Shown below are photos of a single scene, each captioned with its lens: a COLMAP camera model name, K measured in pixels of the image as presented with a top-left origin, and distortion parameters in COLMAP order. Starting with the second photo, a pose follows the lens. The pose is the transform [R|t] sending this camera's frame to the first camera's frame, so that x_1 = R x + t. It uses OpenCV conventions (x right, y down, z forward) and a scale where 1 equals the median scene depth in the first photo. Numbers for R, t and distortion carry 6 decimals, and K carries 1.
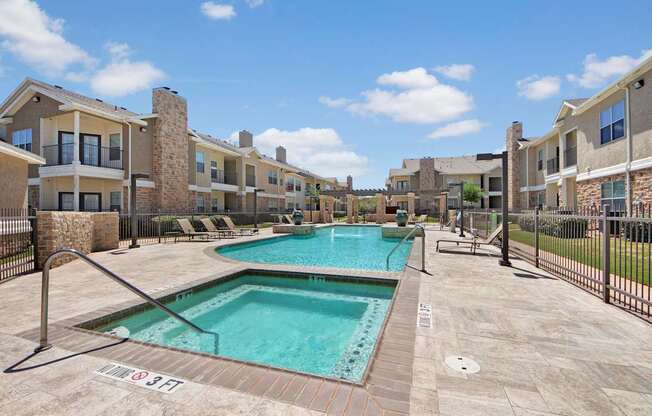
lens RADIAL K [[300.8, 0, 320.3], [0, 300.8, 209.4], [0, 0, 1]] dist [-0.000971, -0.000034]
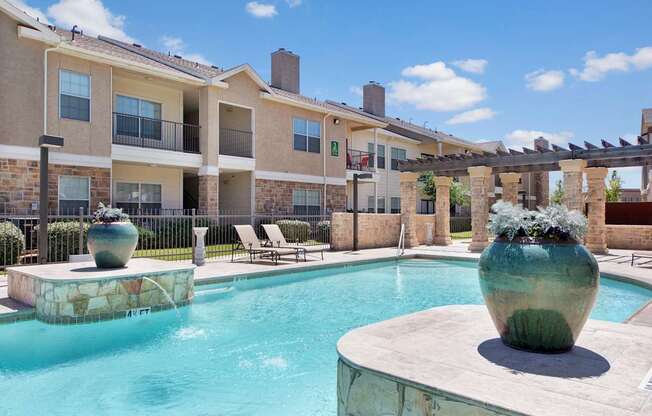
lens RADIAL K [[469.0, 0, 326.3], [0, 469.0, 208.8], [0, 0, 1]] dist [-0.001427, -0.000743]
pose [[0.930072, 0.005916, -0.367329, 0.115129], [-0.007074, 0.999973, -0.001806, -0.000062], [0.367309, 0.004278, 0.930089, 0.358178]]
